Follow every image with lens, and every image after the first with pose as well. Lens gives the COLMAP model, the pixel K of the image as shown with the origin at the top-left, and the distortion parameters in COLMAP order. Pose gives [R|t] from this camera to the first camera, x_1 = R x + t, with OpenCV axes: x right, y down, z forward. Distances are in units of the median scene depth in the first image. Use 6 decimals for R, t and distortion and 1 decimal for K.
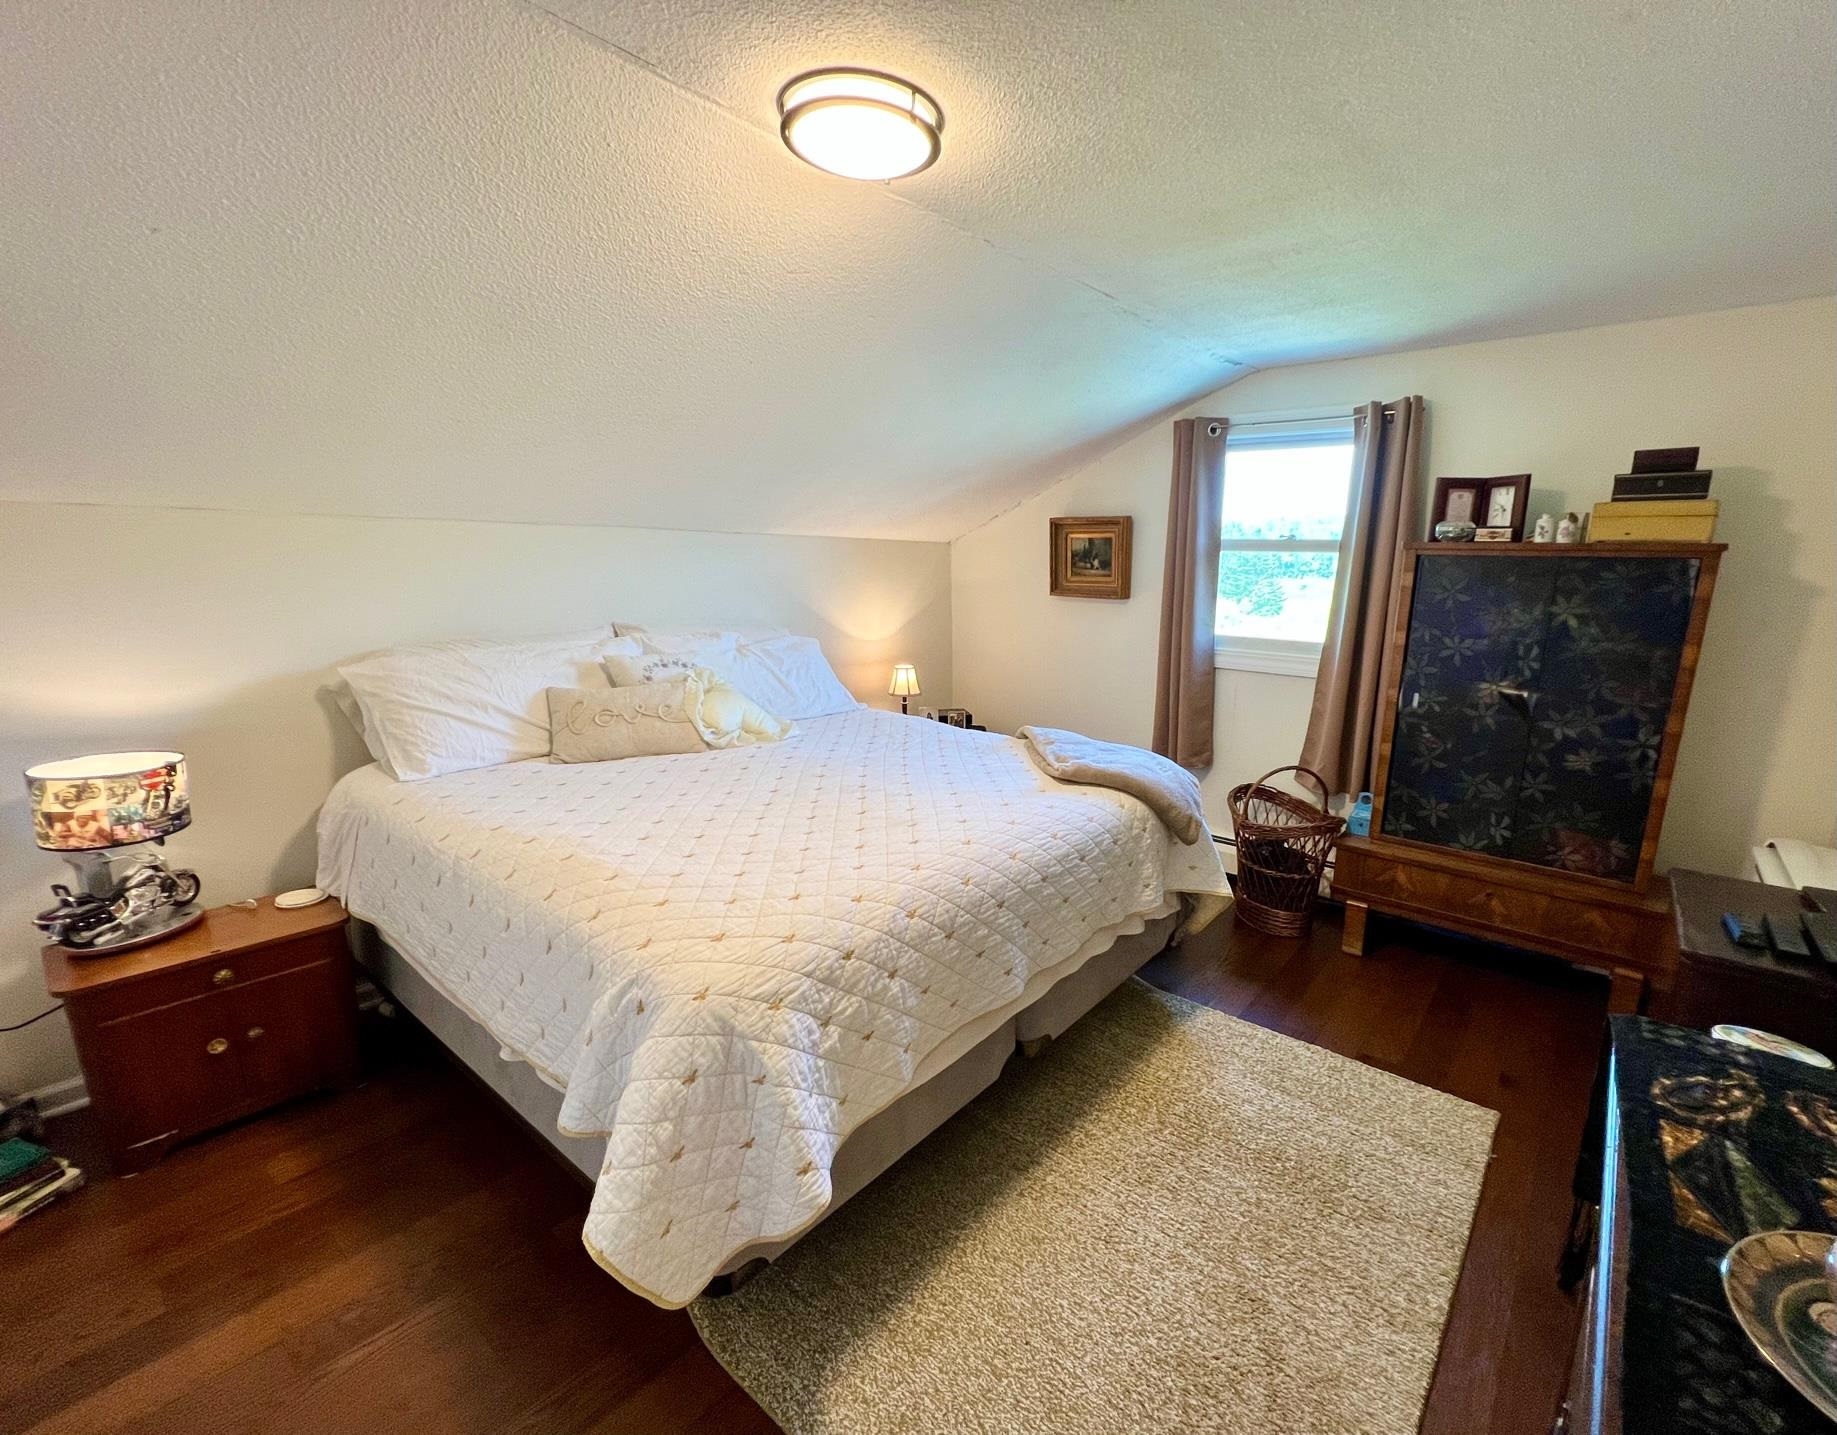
lens RADIAL K [[806.4, 0, 995.5], [0, 806.4, 751.1], [0, 0, 1]] dist [-0.011902, 0.000480]
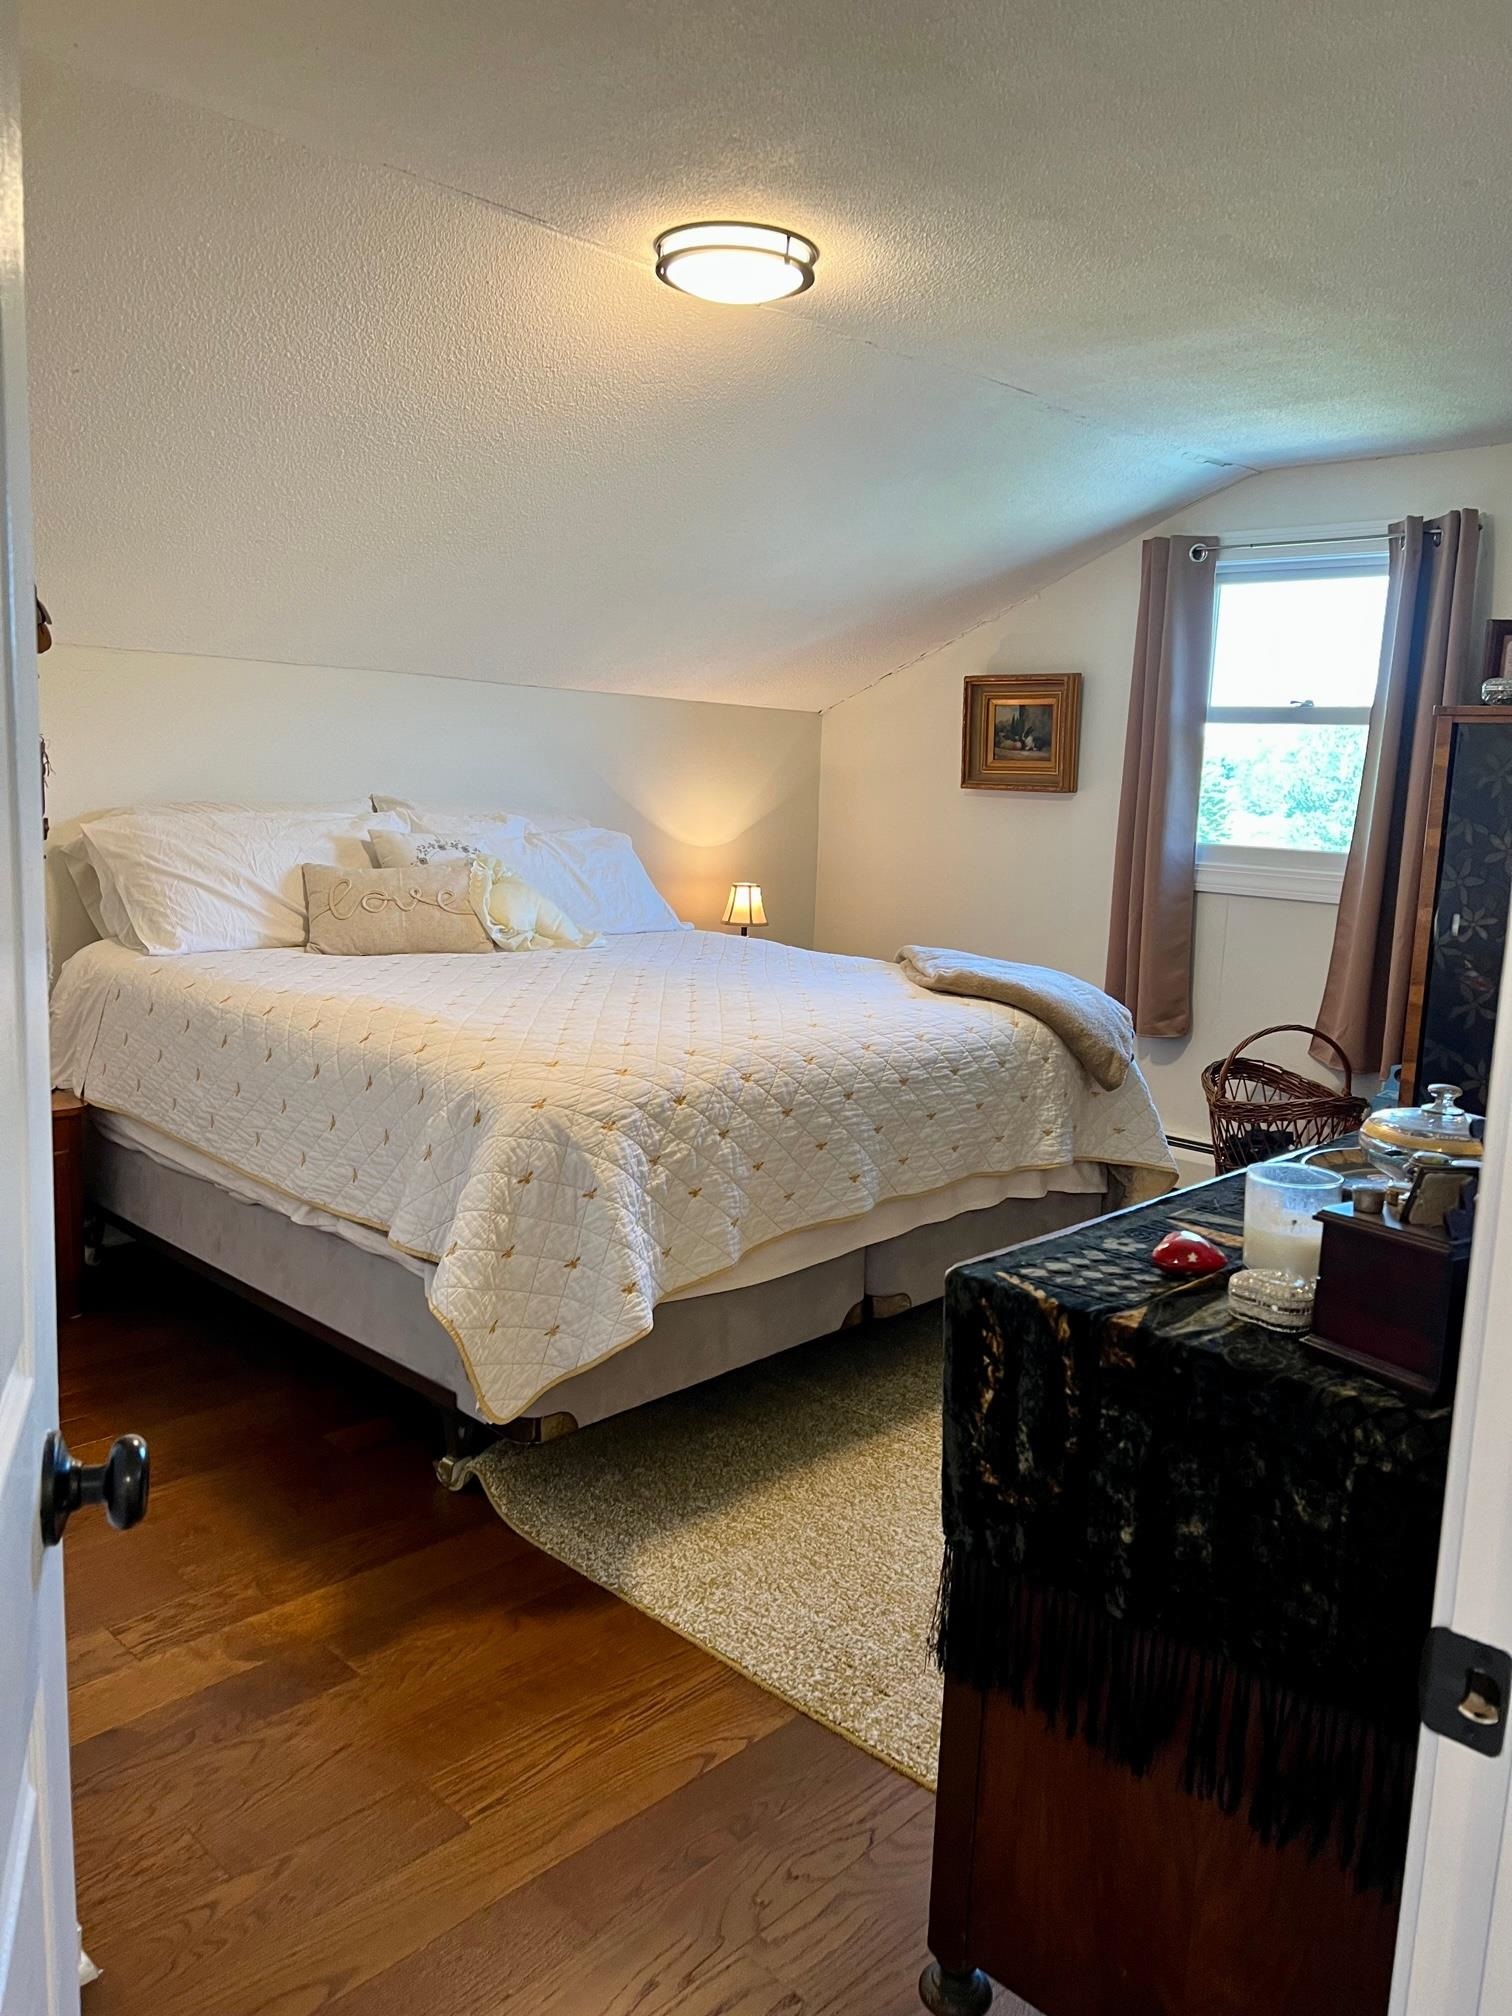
lens RADIAL K [[1528.4, 0, 745.5], [0, 1528.4, 1013.5], [0, 0, 1]] dist [0.046093, -0.054297]
pose [[0.993480, 0.039400, -0.106980, 0.051373], [-0.047797, 0.995878, -0.077094, 0.175287], [0.103502, 0.081704, 0.991268, -0.482956]]
